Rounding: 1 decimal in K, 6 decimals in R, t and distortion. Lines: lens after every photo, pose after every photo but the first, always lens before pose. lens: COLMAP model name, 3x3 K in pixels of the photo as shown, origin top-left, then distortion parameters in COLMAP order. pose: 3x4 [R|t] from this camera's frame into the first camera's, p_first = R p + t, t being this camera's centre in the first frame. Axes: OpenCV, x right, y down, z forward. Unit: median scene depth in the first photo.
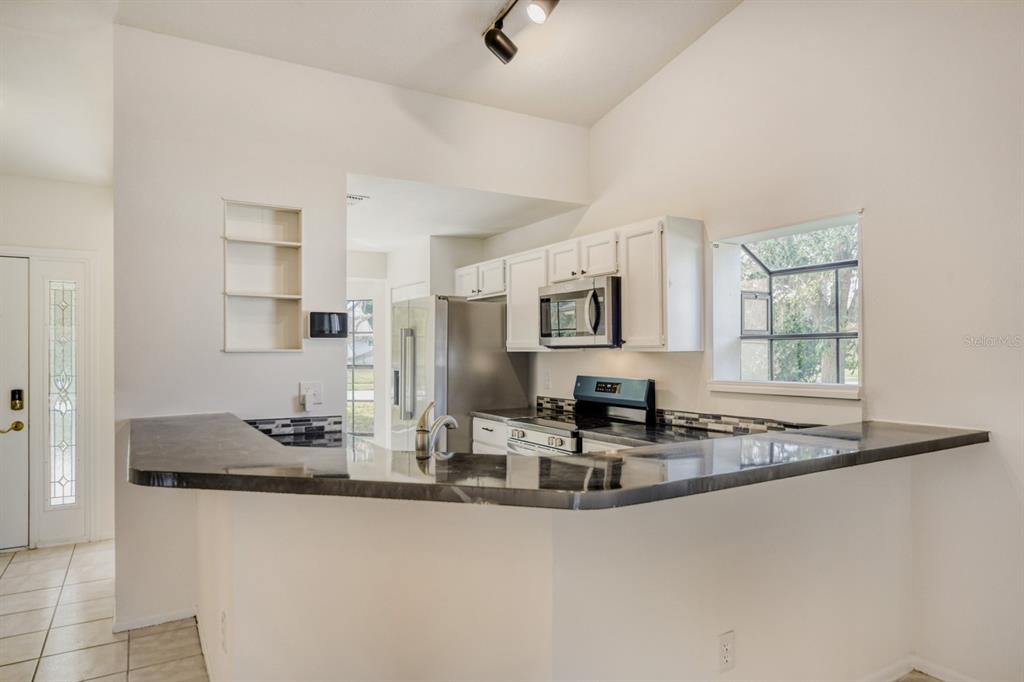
lens RADIAL K [[640.3, 0, 508.8], [0, 640.3, 388.9], [0, 0, 1]] dist [-0.024788, 0.000040]
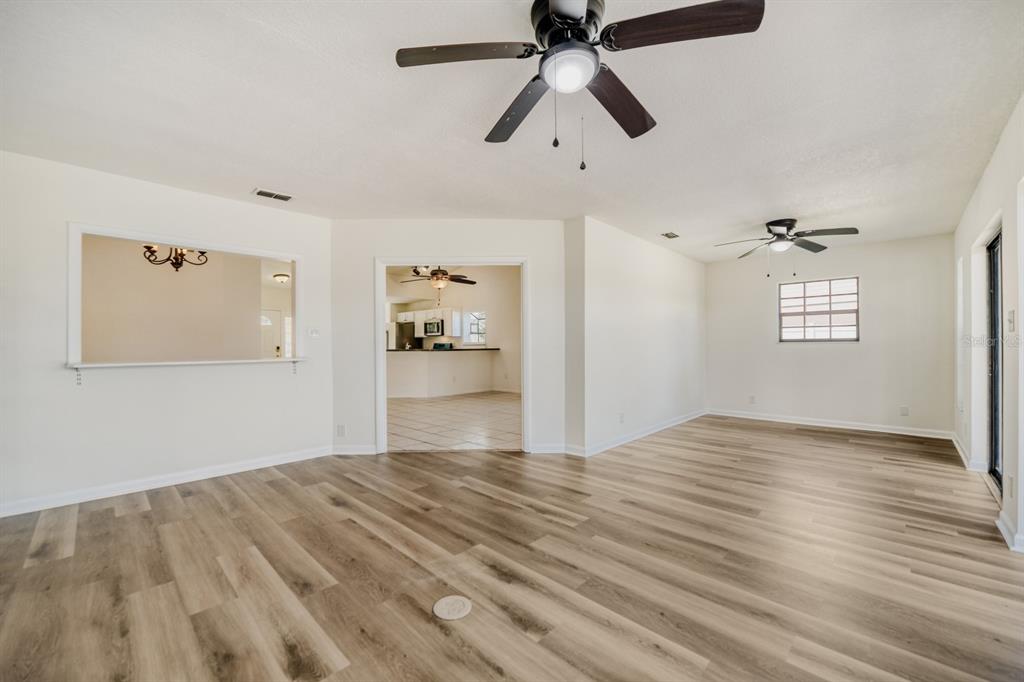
lens RADIAL K [[405.1, 0, 521.7], [0, 405.1, 342.0], [0, 0, 1]] dist [-0.015116, 0.000361]
pose [[0.953294, -0.003788, 0.302021, -0.152351], [0.022970, 0.997935, -0.059986, 0.155599], [-0.301170, 0.064121, 0.951412, -1.773144]]
